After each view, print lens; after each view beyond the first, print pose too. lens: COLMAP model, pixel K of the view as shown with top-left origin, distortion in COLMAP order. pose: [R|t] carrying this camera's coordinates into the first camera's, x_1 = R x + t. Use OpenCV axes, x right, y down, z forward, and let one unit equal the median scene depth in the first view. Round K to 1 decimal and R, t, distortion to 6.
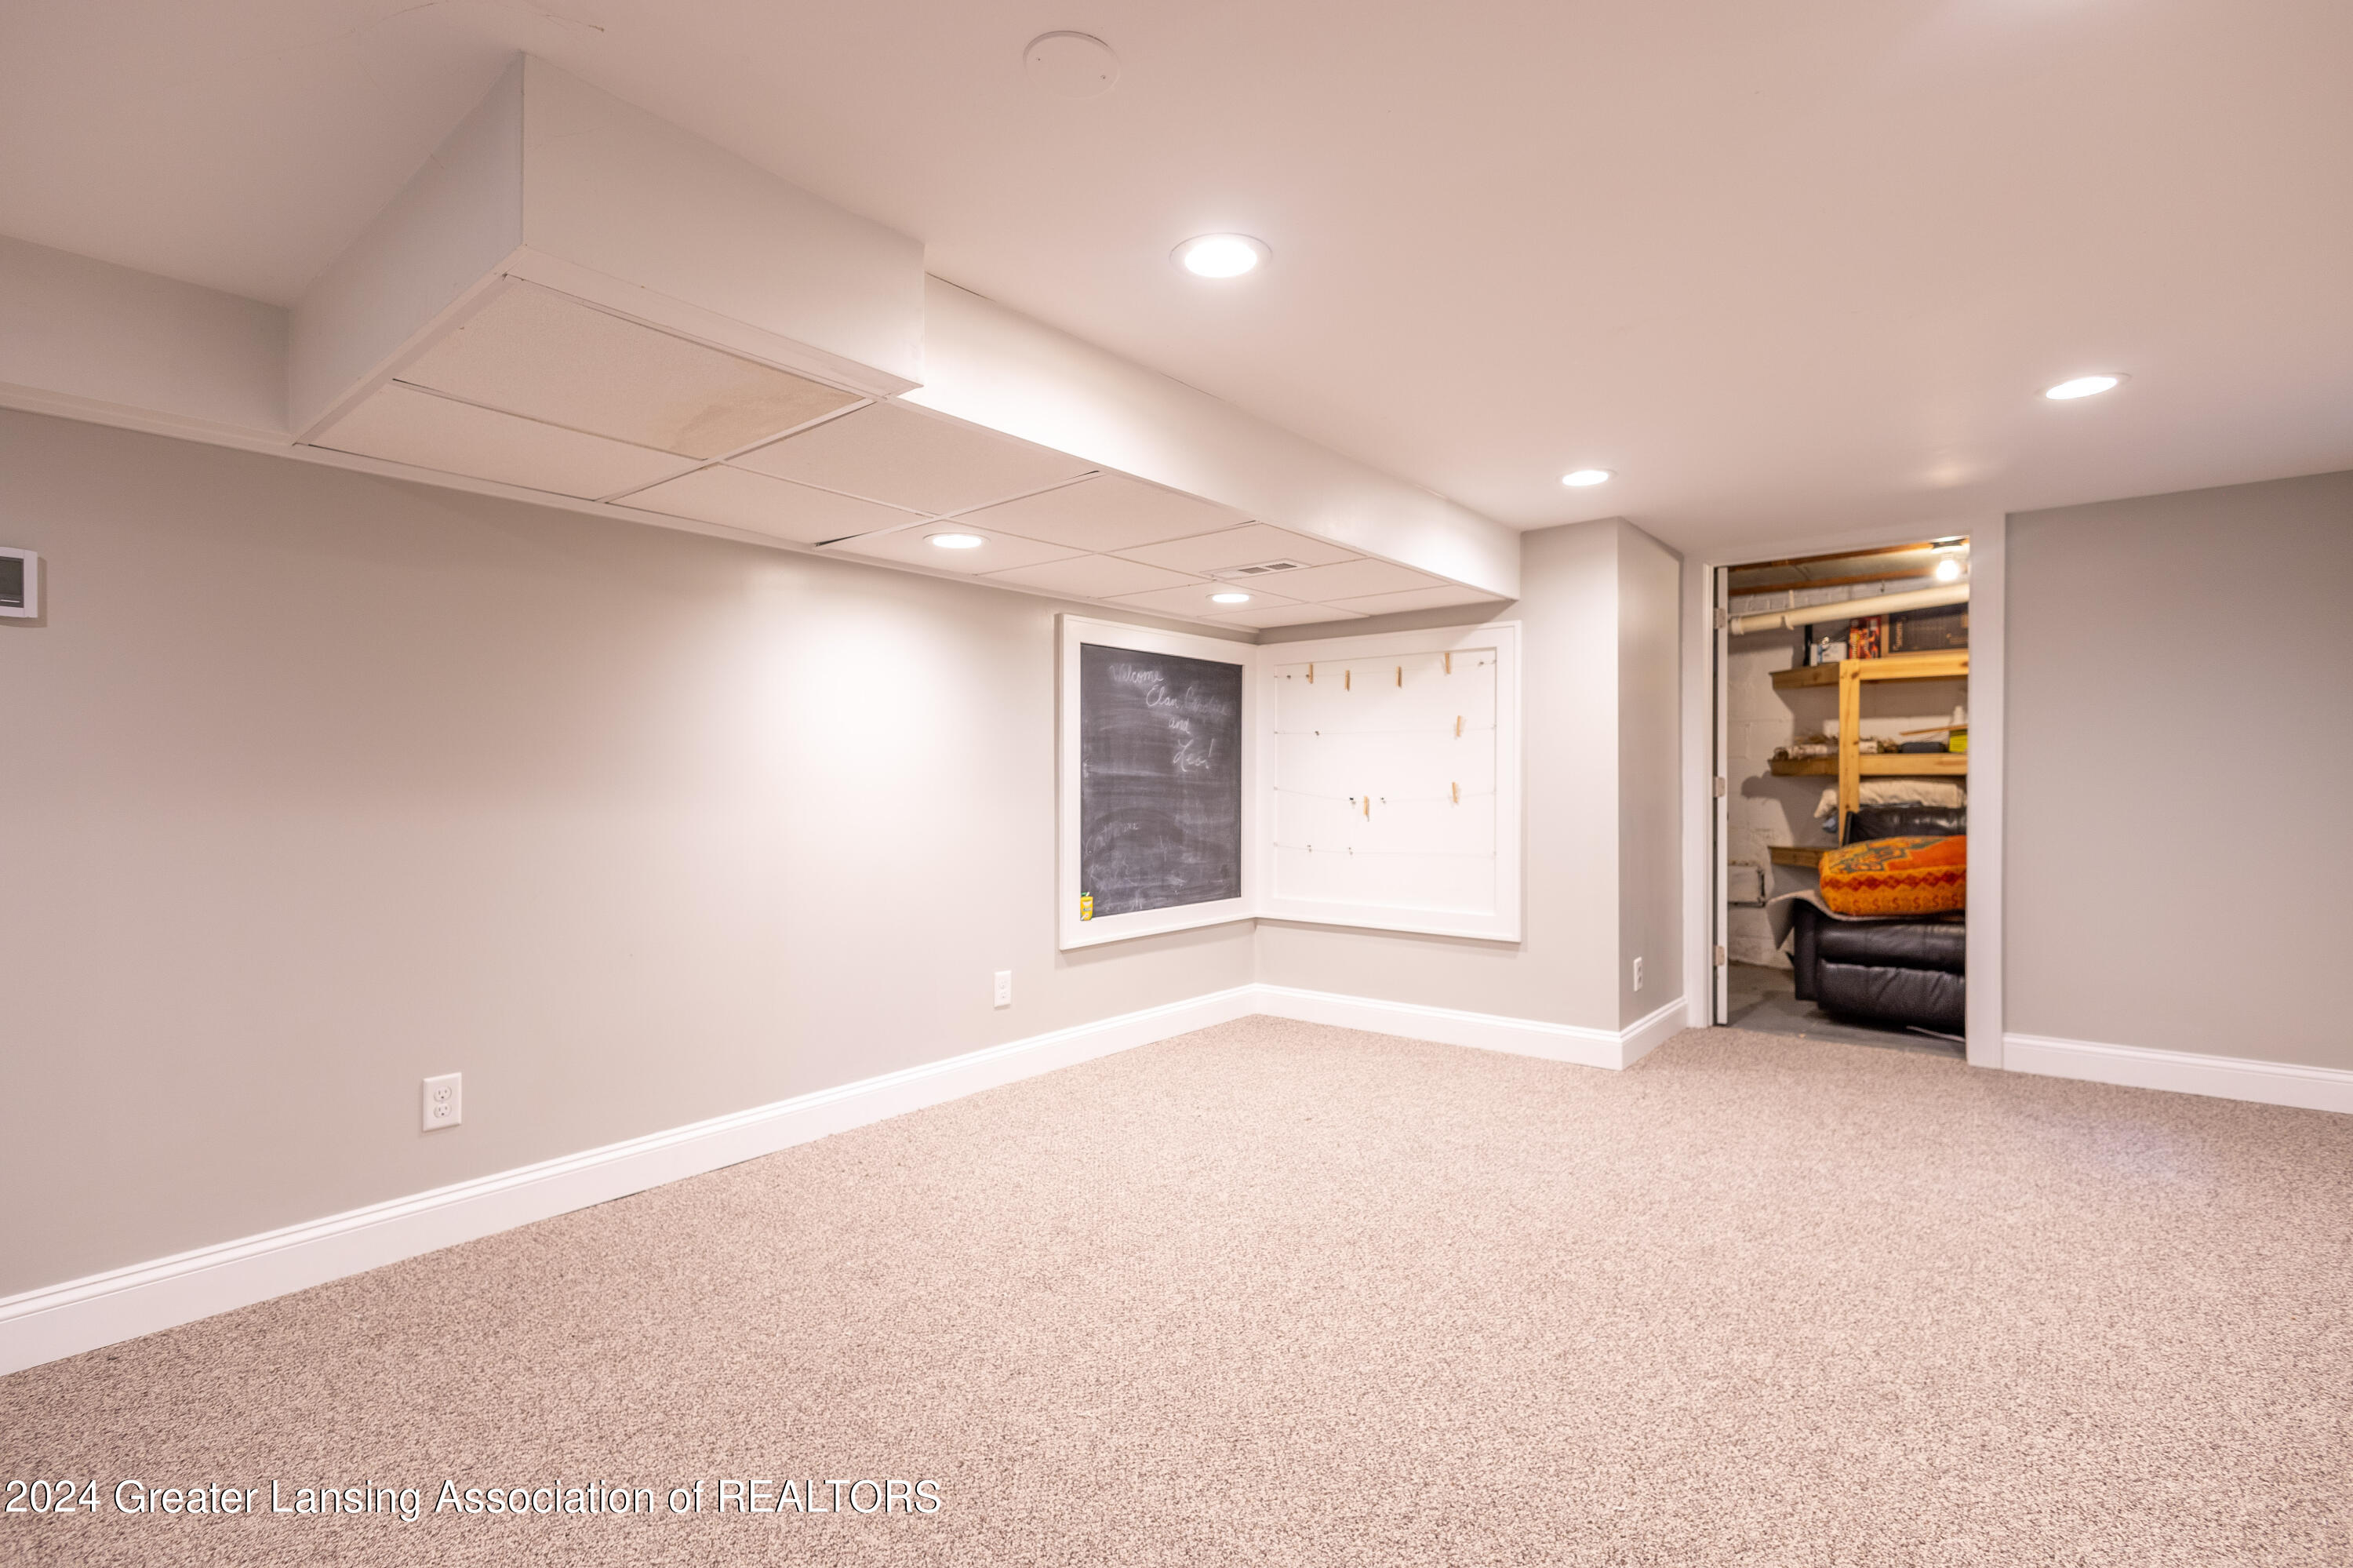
lens RADIAL K [[1098.8, 0, 1248.8], [0, 1098.8, 787.6], [0, 0, 1]] dist [0.004735, -0.002075]
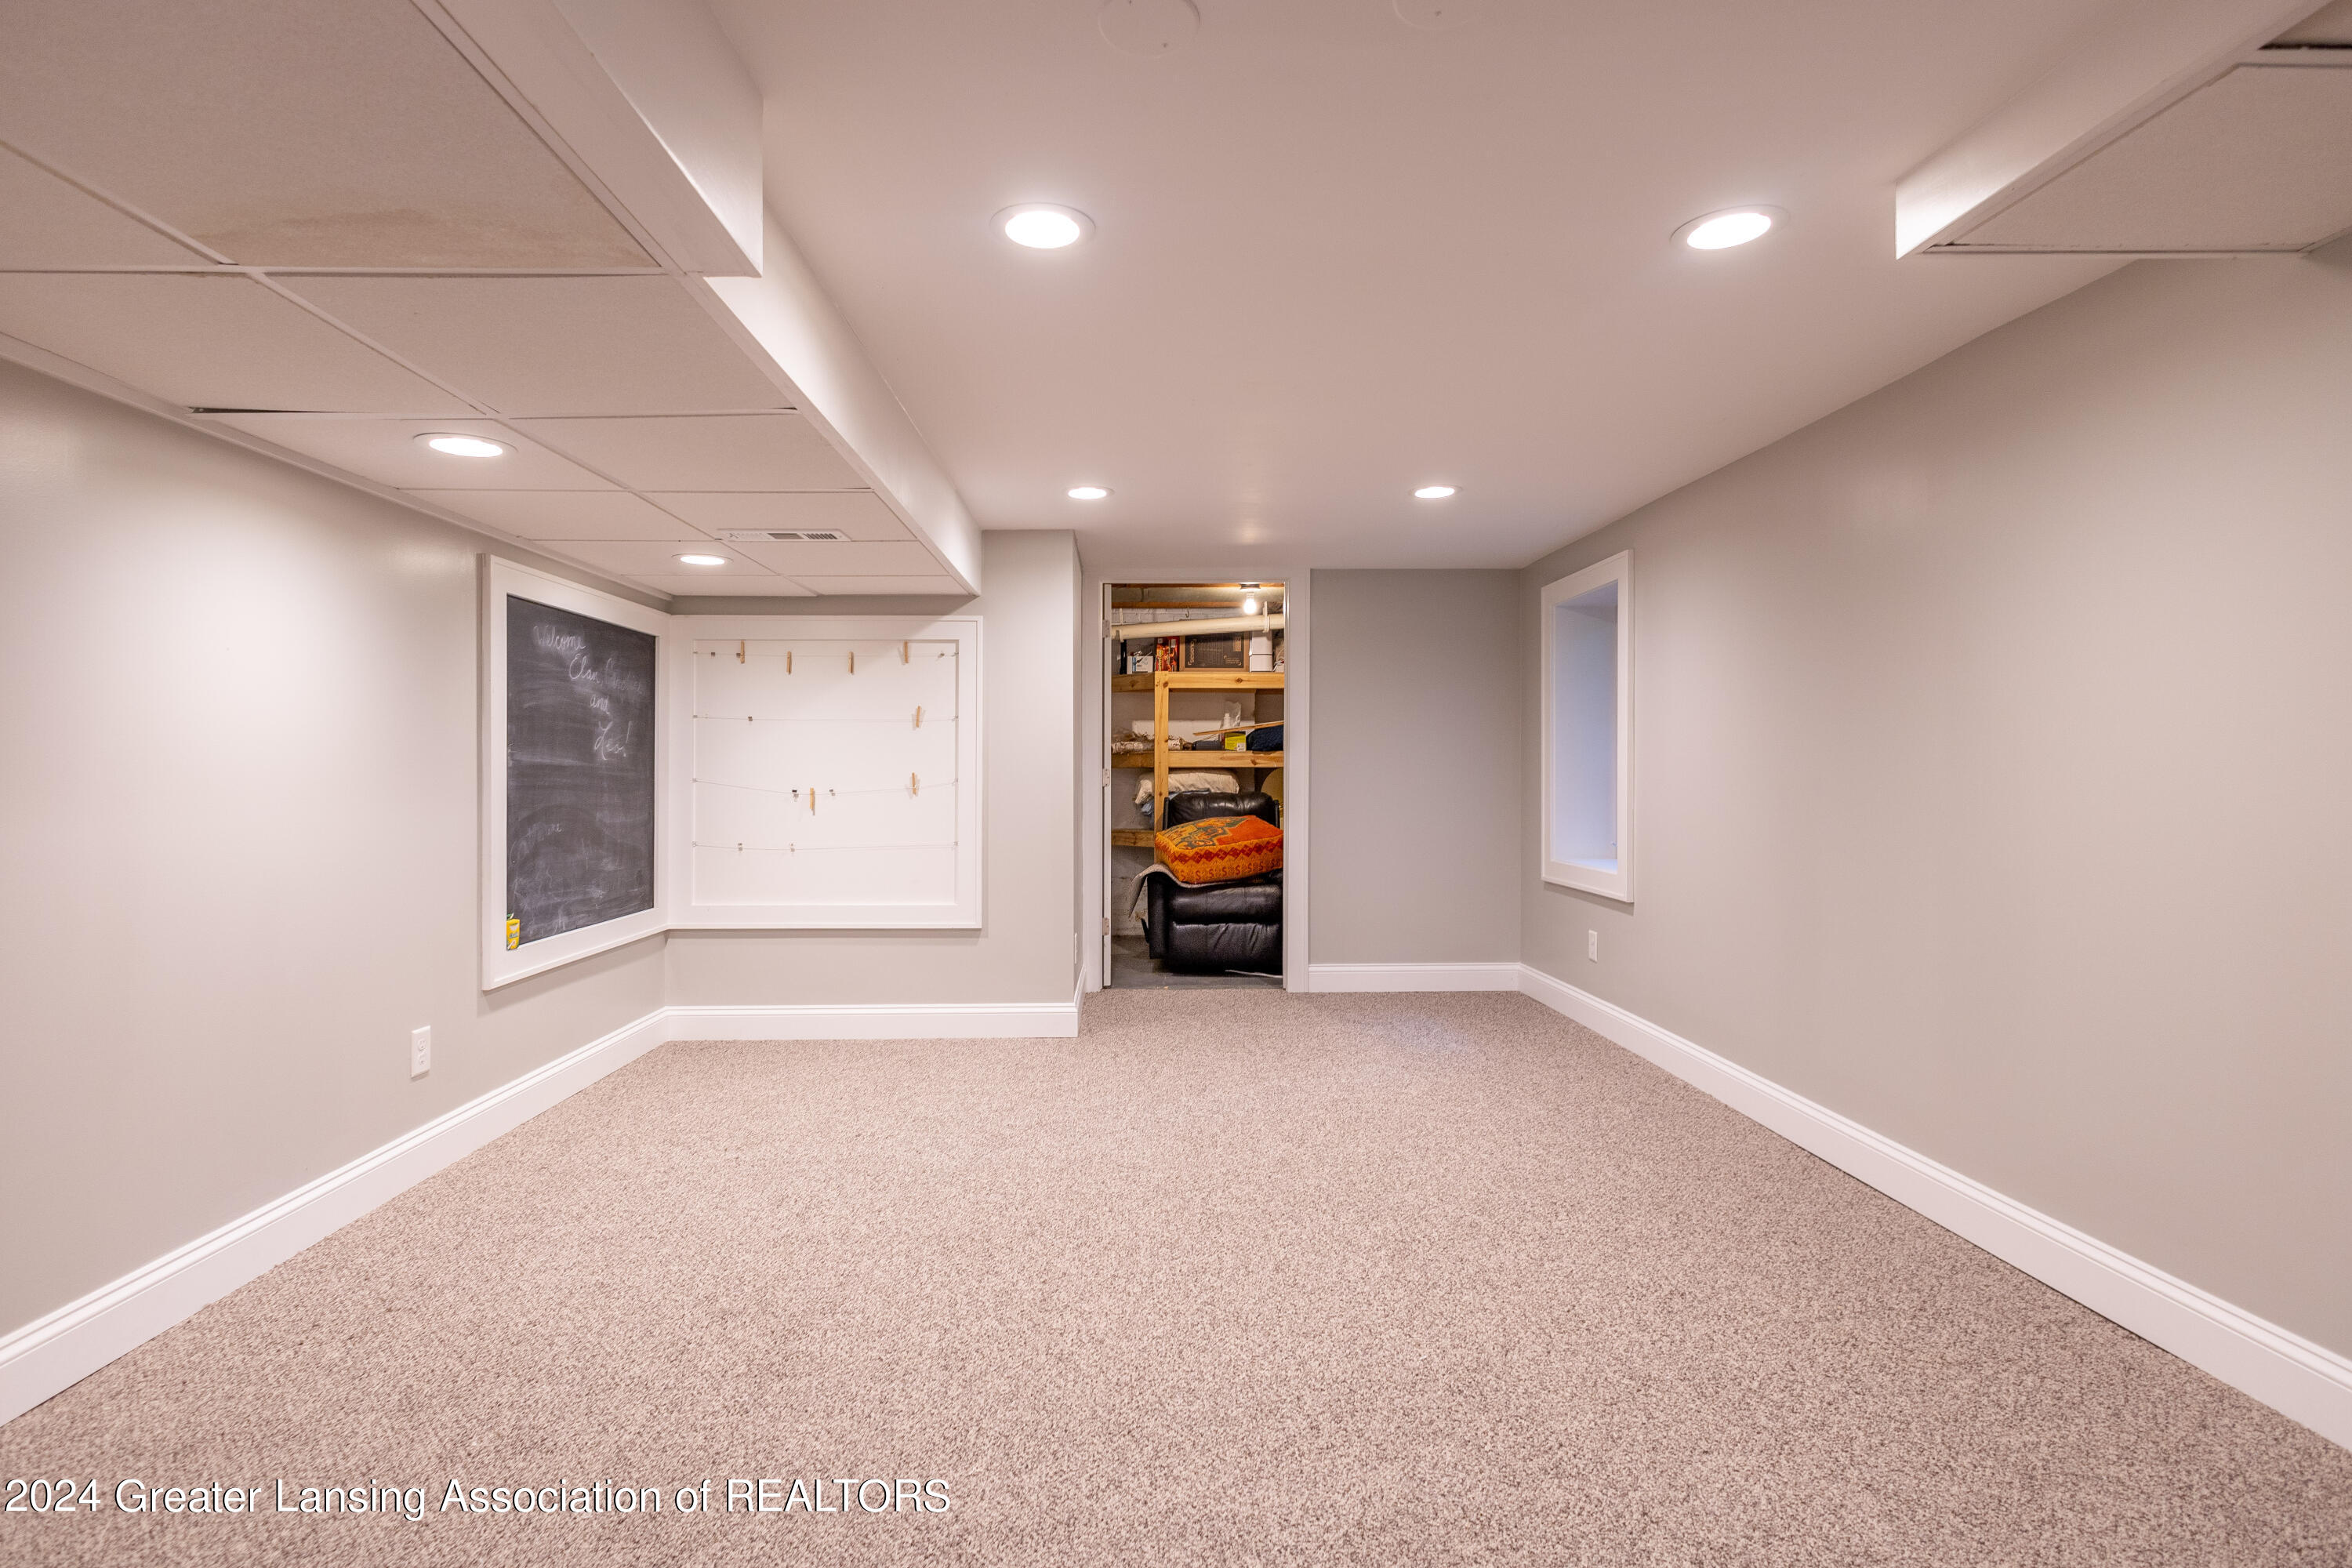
lens RADIAL K [[1098.3, 0, 1184.7], [0, 1098.3, 779.5], [0, 0, 1]] dist [0.004735, -0.002075]
pose [[0.769724, -0.003183, 0.638369, -0.266973], [0.003090, 0.999994, 0.001259, 0.000230], [-0.638370, 0.001003, 0.769729, 0.087657]]
